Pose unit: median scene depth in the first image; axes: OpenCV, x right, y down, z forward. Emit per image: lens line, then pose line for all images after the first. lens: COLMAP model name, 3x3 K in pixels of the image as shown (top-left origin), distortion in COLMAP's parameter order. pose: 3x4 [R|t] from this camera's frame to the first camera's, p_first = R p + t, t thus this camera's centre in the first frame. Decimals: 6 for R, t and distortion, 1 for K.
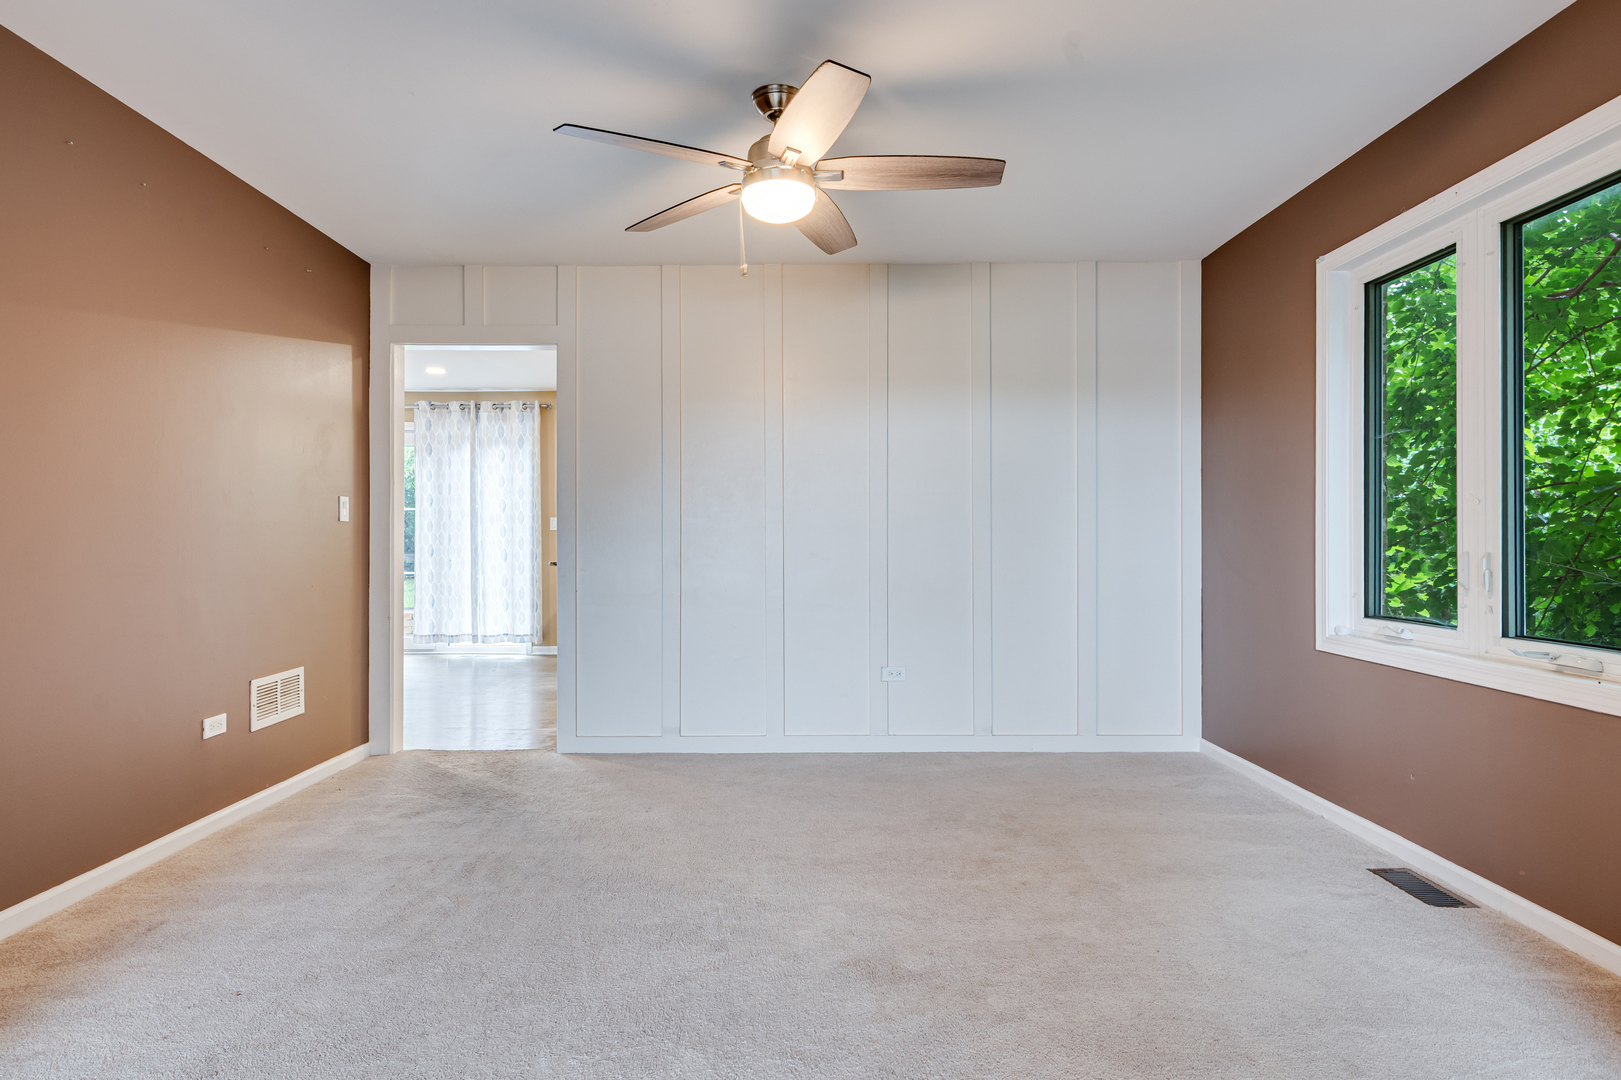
lens RADIAL K [[879.2, 0, 803.5], [0, 879.2, 533.9], [0, 0, 1]] dist [-0.004997, -0.000454]
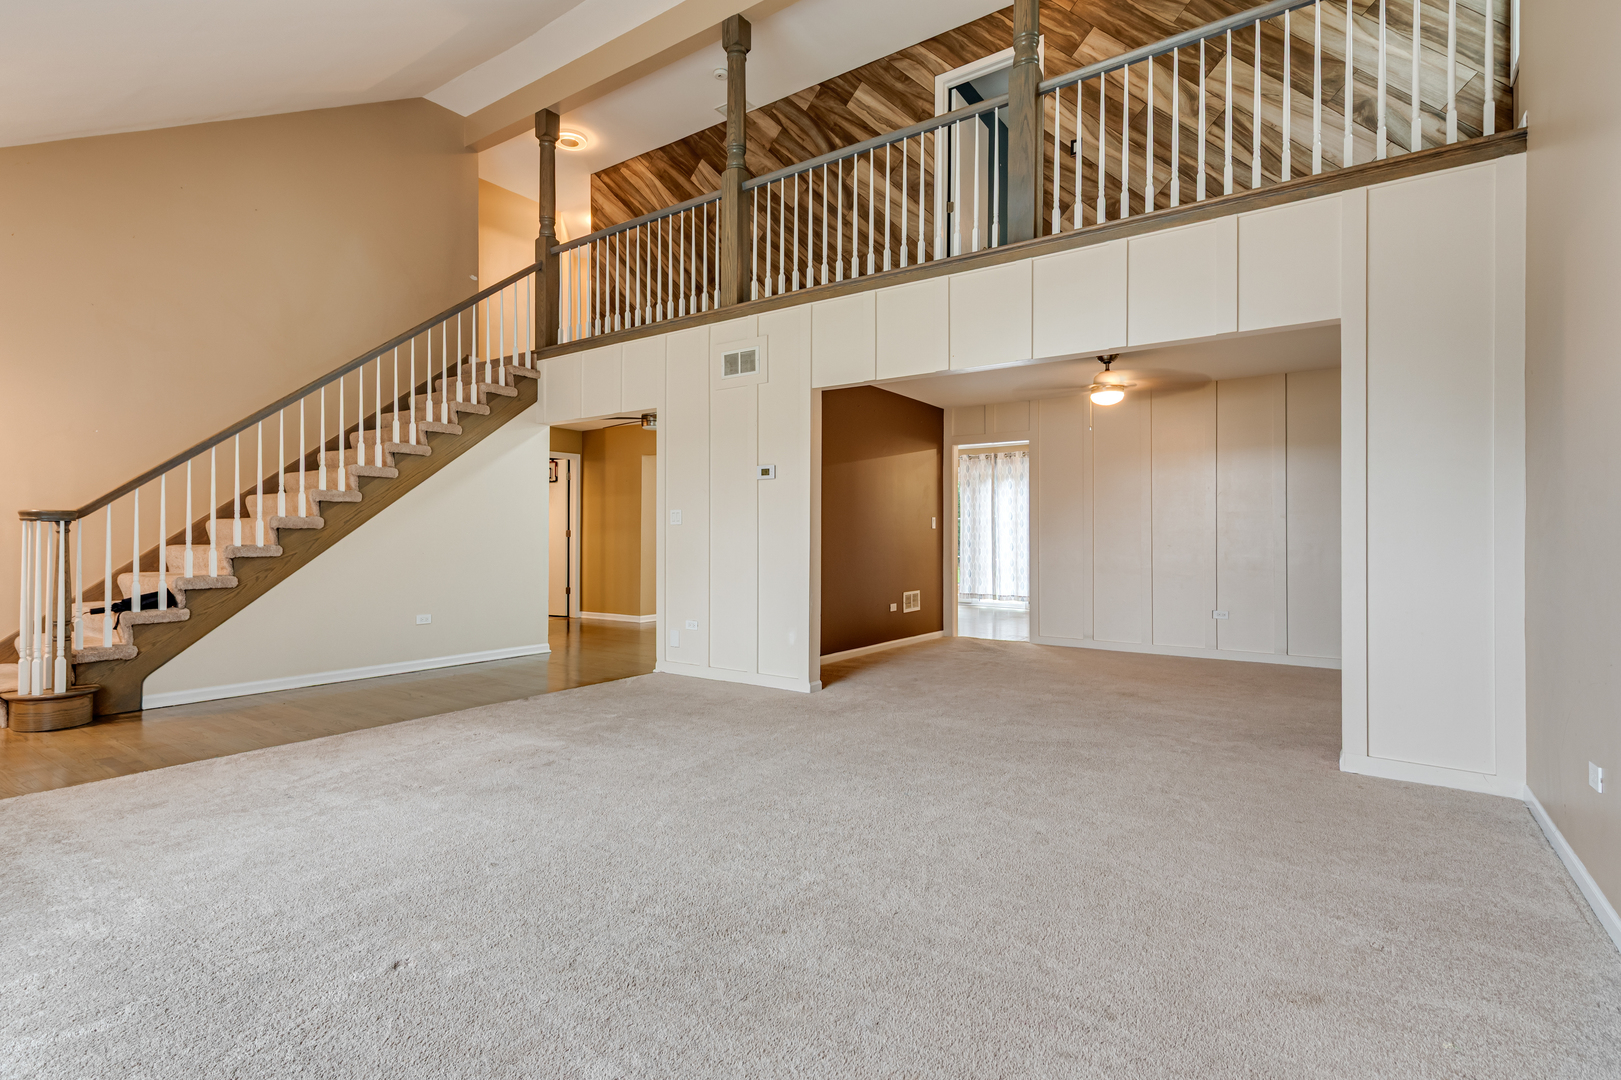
lens RADIAL K [[780.6, 0, 804.2], [0, 780.6, 535.0], [0, 0, 1]] dist [0.001016, -0.000025]
pose [[0.821833, 0.001074, -0.569727, 0.176256], [0.001418, 0.999991, 0.003931, -0.003347], [0.569726, -0.004039, 0.821825, -0.428545]]
